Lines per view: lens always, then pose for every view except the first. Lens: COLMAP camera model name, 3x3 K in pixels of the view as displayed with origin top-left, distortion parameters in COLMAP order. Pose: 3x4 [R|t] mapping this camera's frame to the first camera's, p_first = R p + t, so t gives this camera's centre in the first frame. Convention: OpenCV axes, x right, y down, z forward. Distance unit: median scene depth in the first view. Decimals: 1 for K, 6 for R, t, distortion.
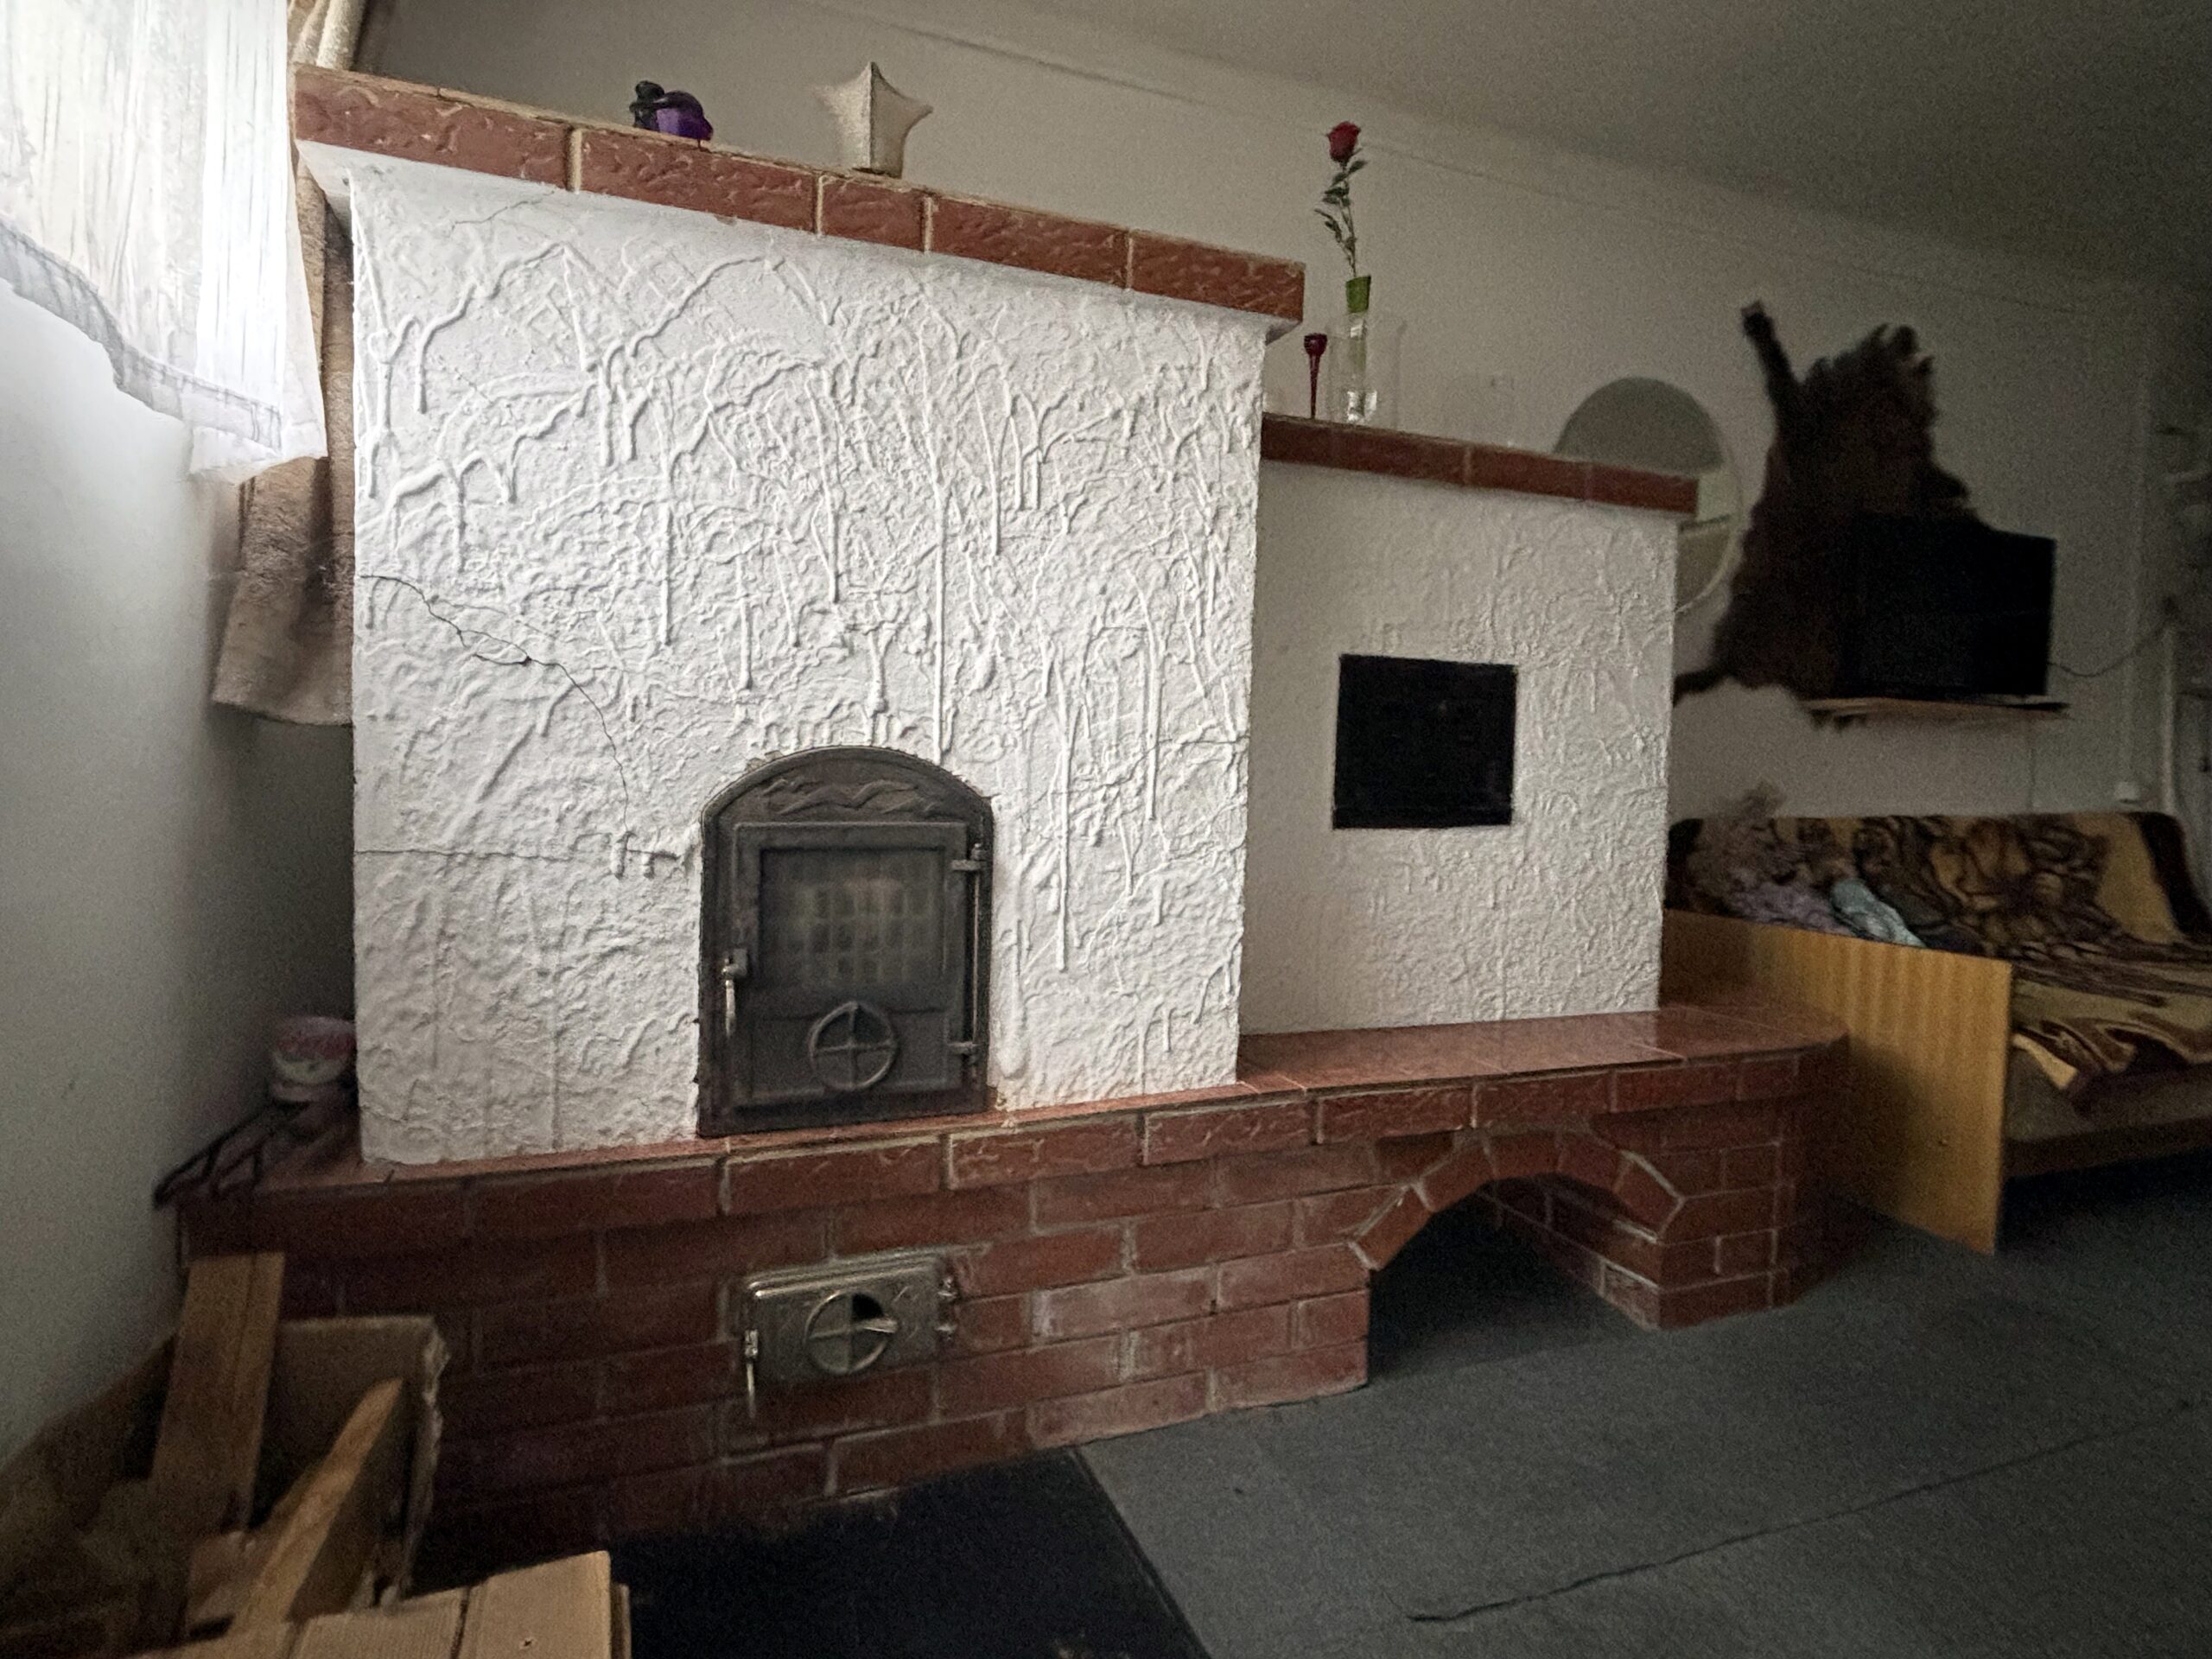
lens RADIAL K [[1166.4, 0, 1106.0], [0, 1166.4, 829.5], [0, 0, 1]] dist [-0.000847, -0.000511]
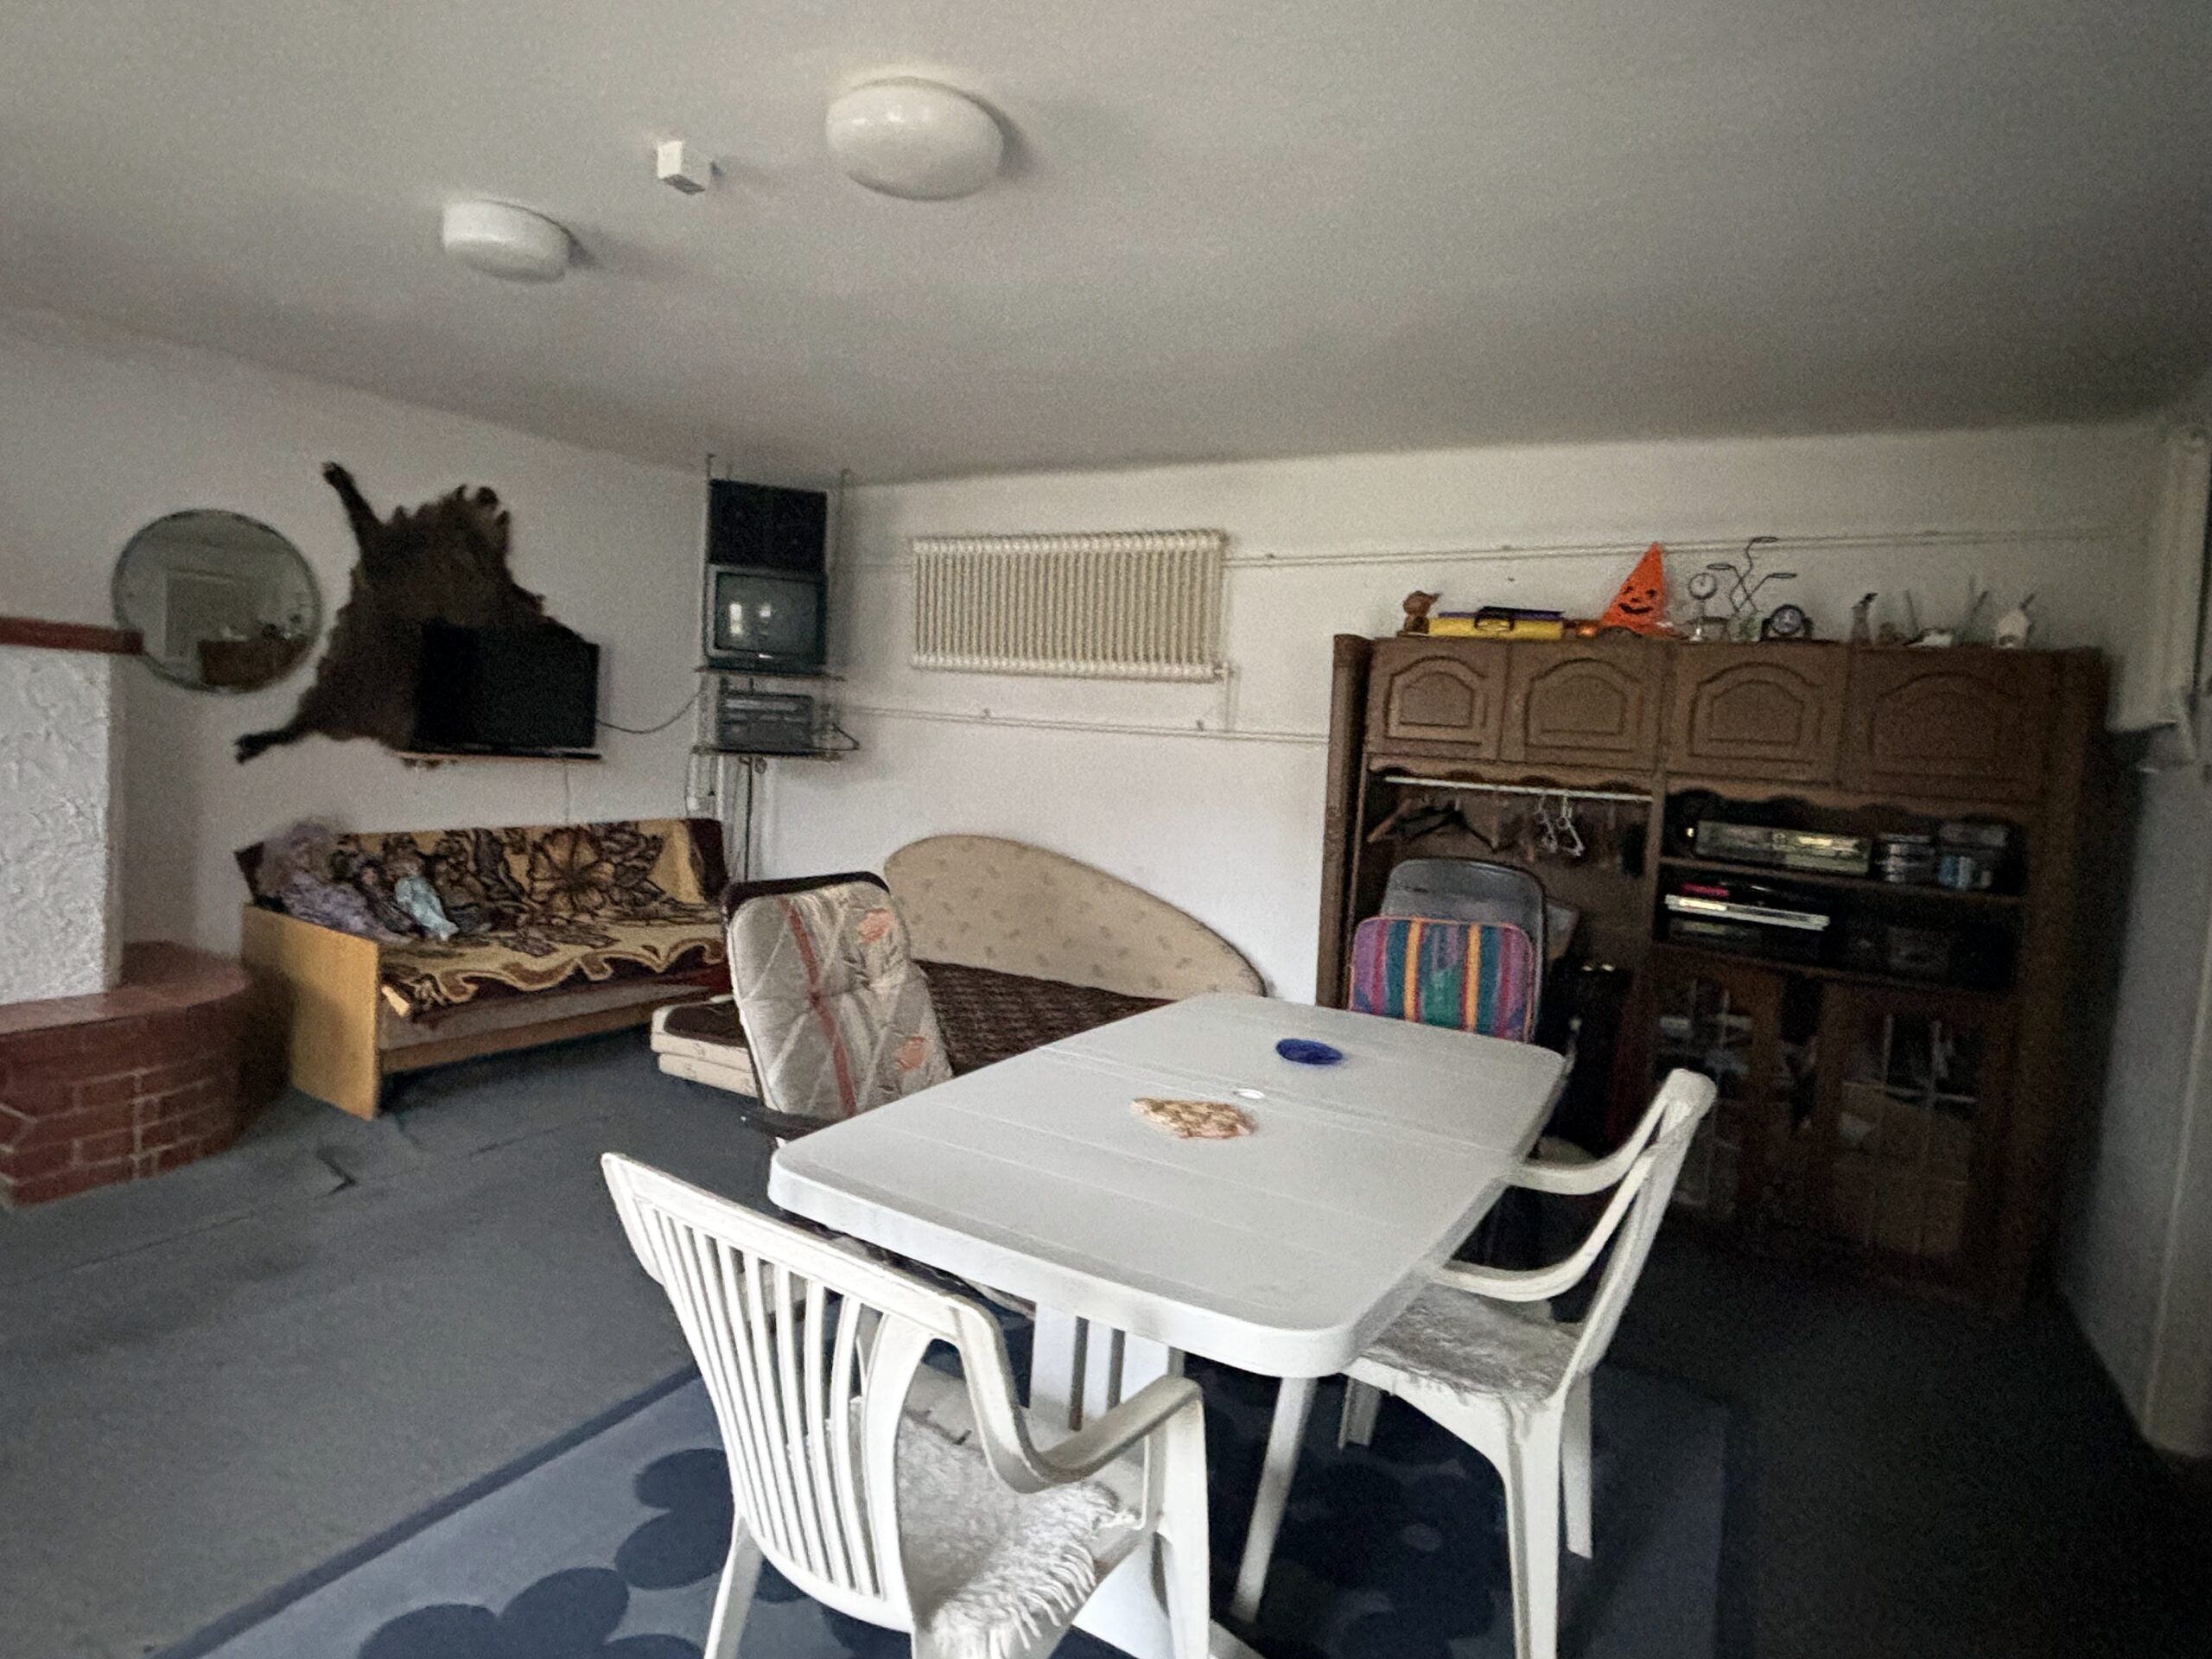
lens RADIAL K [[1166.4, 0, 1106.0], [0, 1166.4, 829.5], [0, 0, 1]] dist [-0.000847, -0.000511]
pose [[0.766206, -0.009250, 0.642528, 0.351828], [-0.030613, 0.998236, 0.050876, -0.111364], [-0.641865, -0.058651, 0.764571, -0.630445]]
